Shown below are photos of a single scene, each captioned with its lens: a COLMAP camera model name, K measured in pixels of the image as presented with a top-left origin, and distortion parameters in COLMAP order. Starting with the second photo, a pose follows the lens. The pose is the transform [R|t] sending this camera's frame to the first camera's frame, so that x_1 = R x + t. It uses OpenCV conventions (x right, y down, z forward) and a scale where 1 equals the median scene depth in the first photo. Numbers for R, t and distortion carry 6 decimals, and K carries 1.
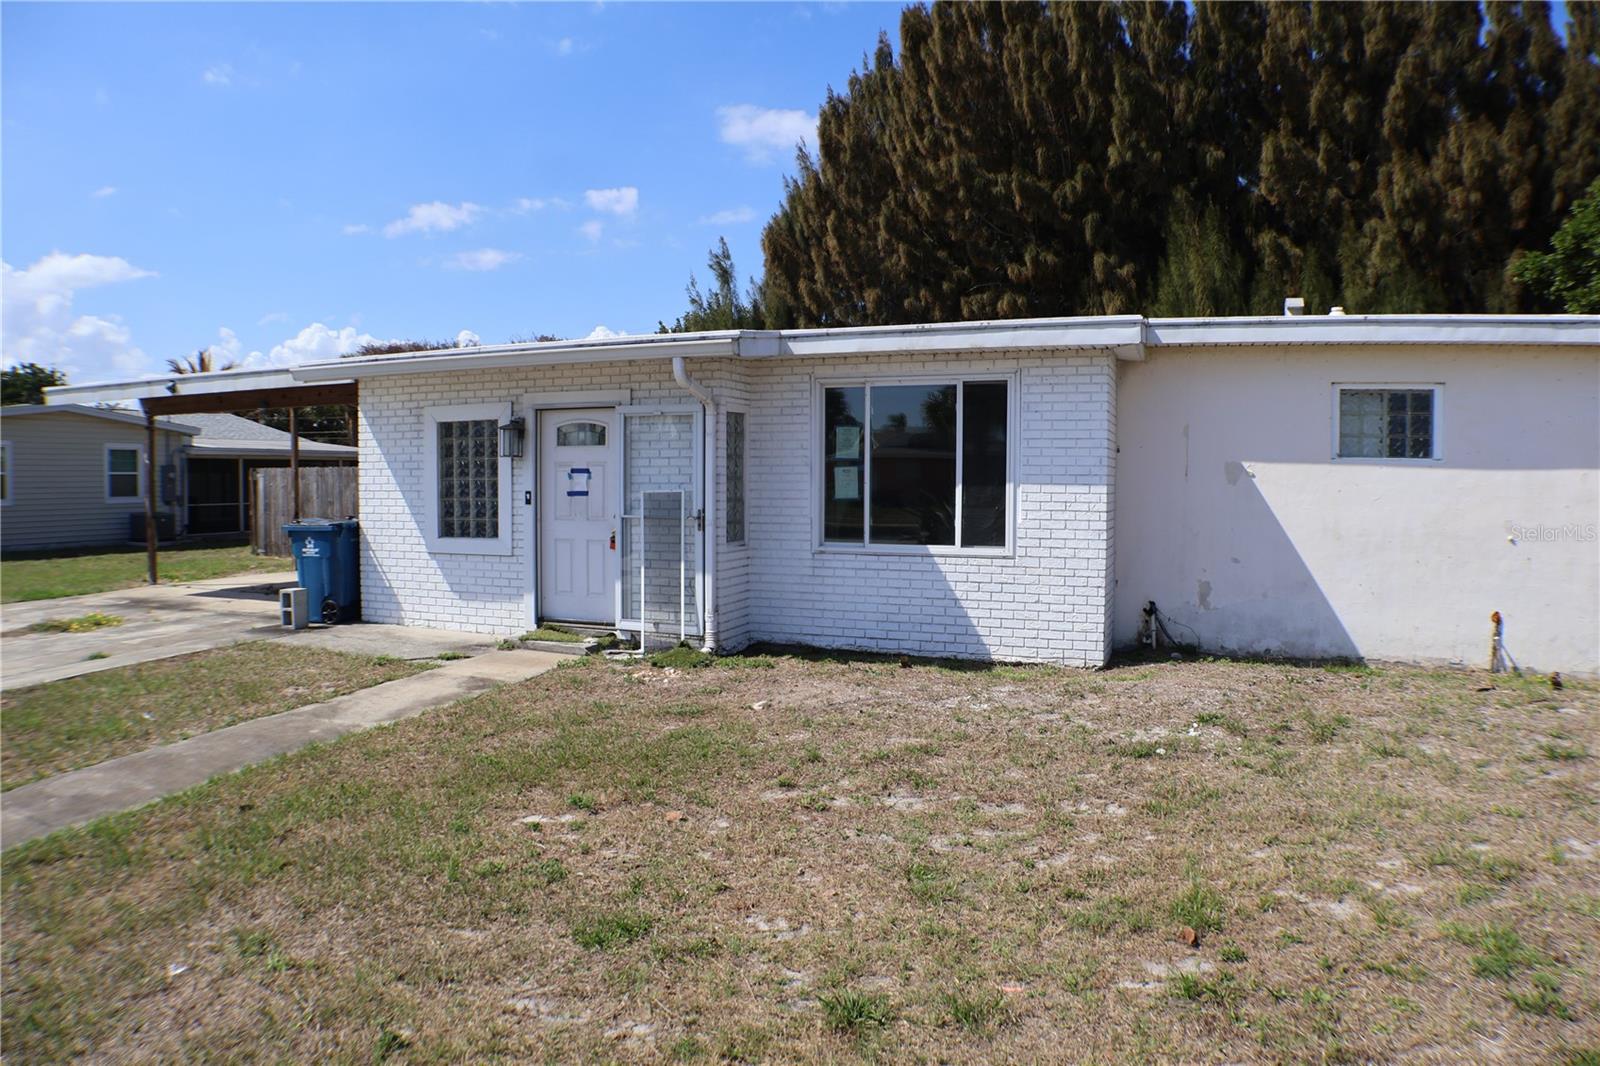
lens RADIAL K [[1017.0, 0, 804.2], [0, 1017.0, 529.1], [0, 0, 1]] dist [-0.157558, 0.029991]
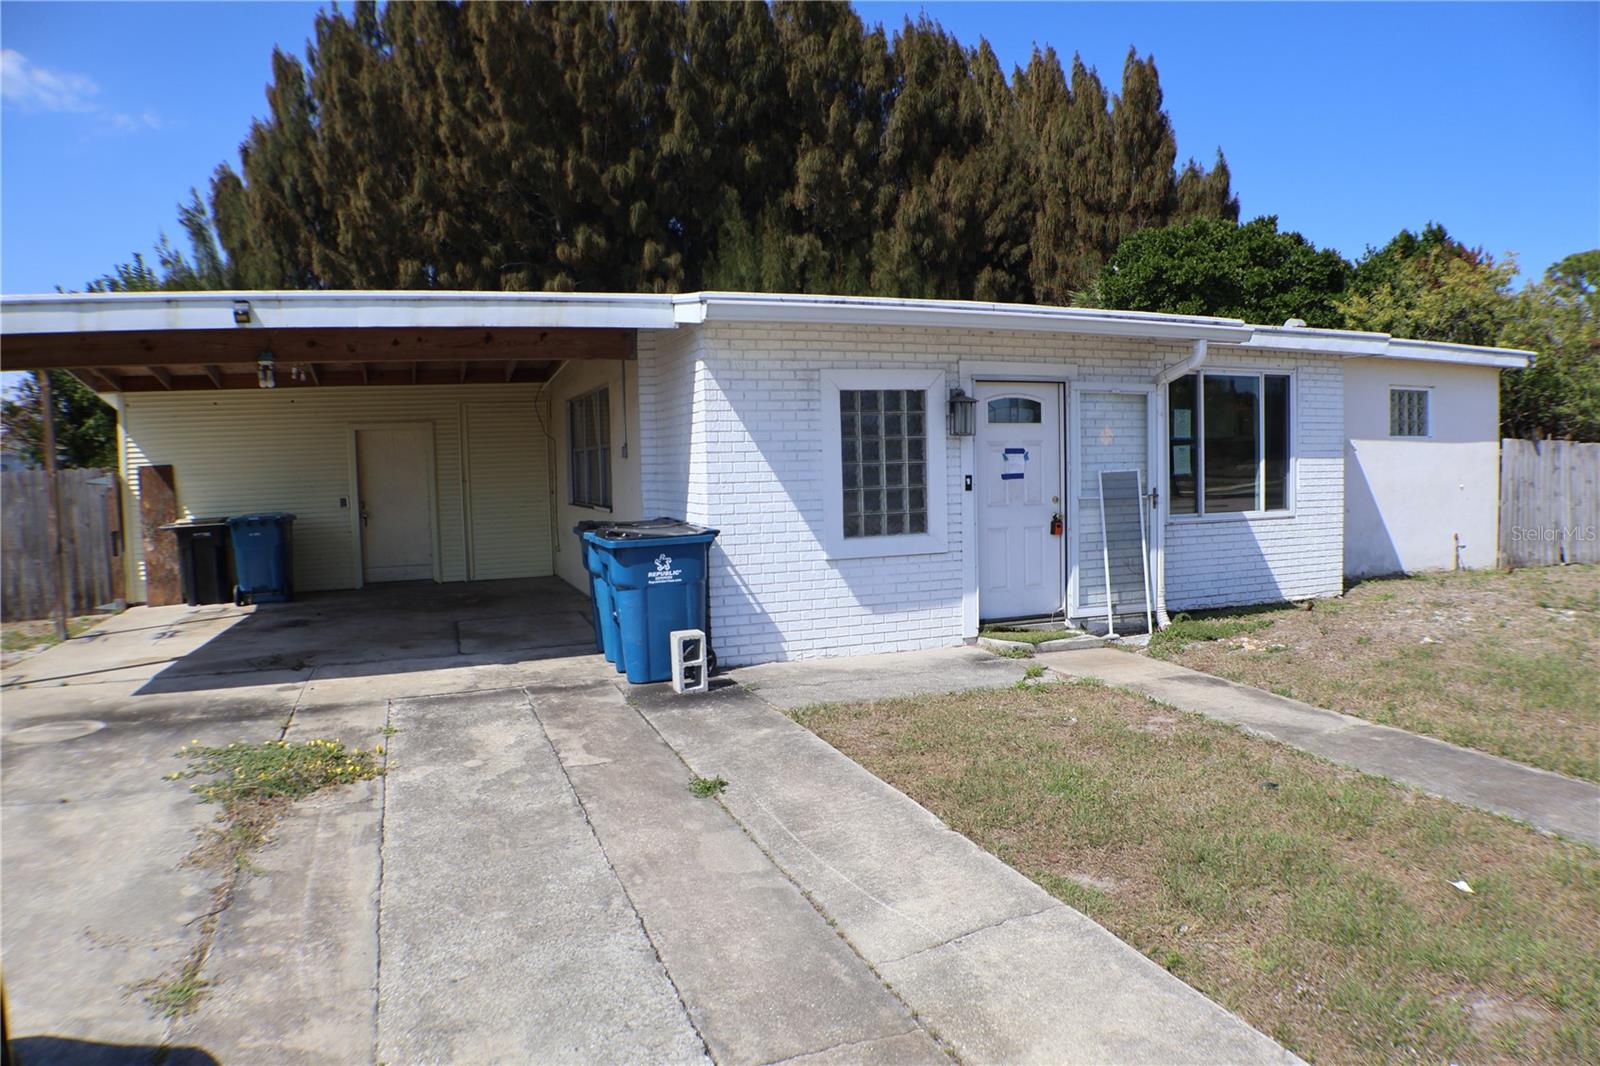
lens RADIAL K [[1017.0, 0, 804.2], [0, 1017.0, 529.1], [0, 0, 1]] dist [-0.157558, 0.029991]
pose [[0.747655, -0.063973, 0.660999, -1.118178], [0.056386, 0.997870, 0.032798, -0.032942], [-0.661689, 0.012749, 0.749670, 0.522761]]
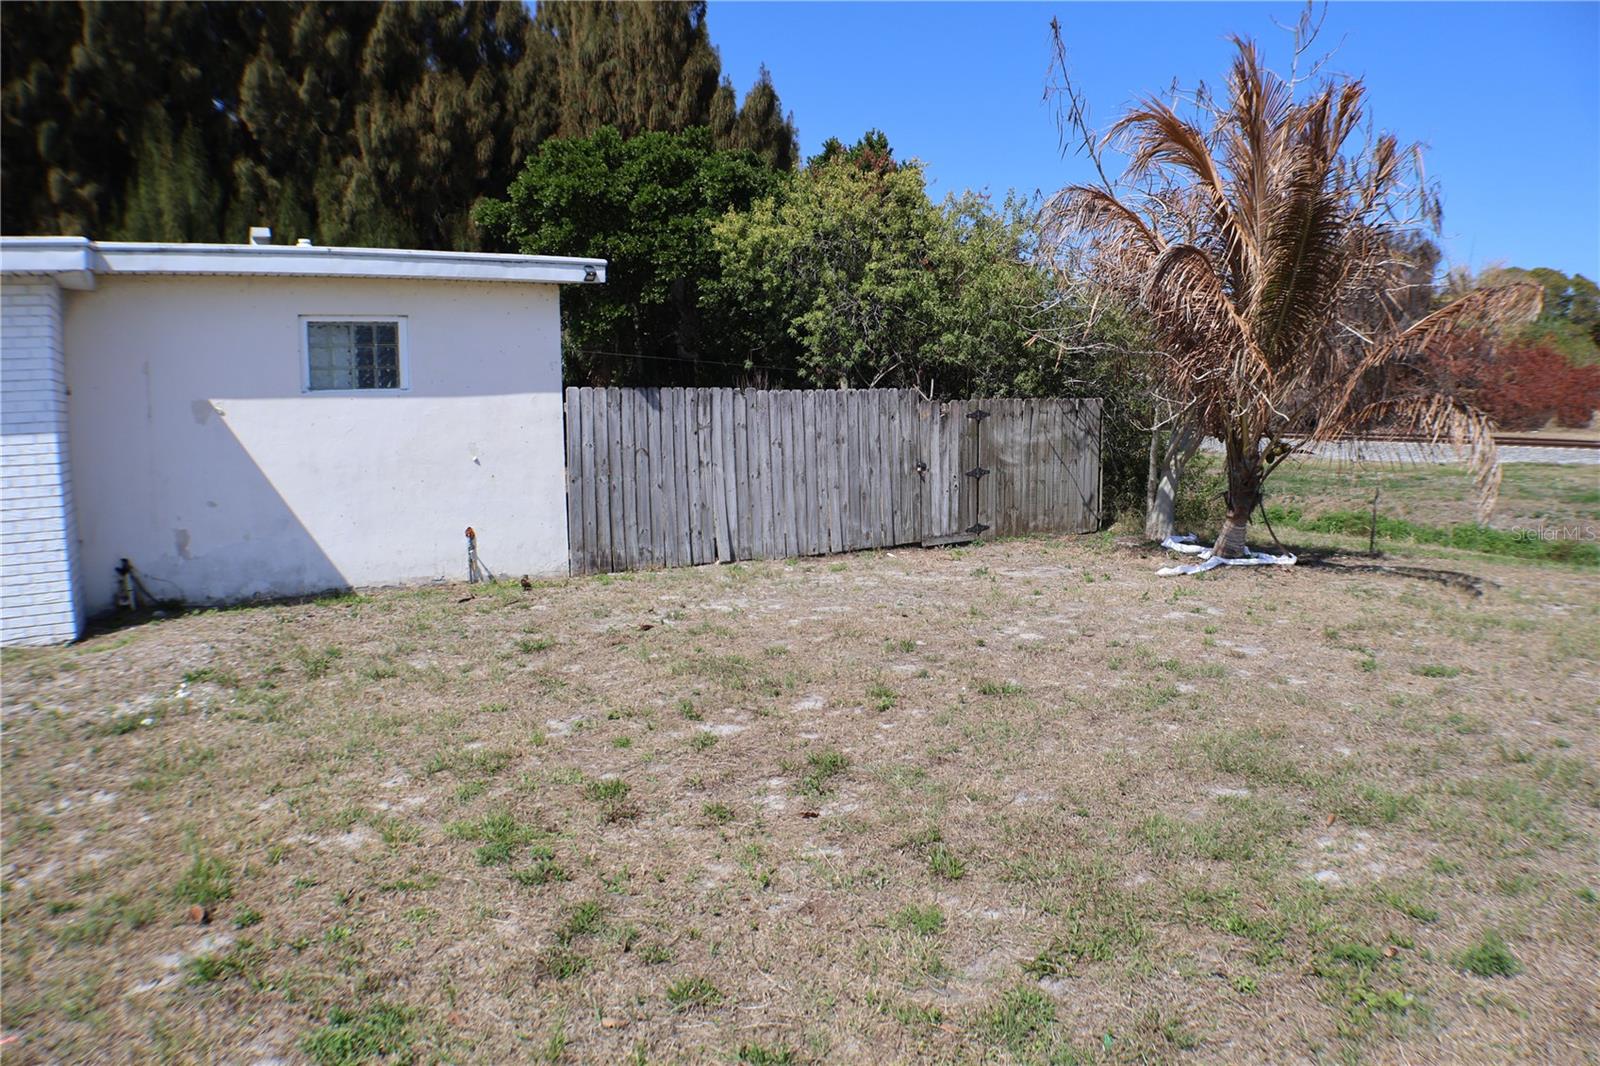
lens RADIAL K [[1017.0, 0, 804.2], [0, 1017.0, 529.1], [0, 0, 1]] dist [-0.157558, 0.029991]
pose [[0.581567, -0.113850, 0.805493, 0.026142], [0.062004, 0.993482, 0.095653, 0.002897], [-0.811132, -0.005685, 0.584835, 0.005332]]
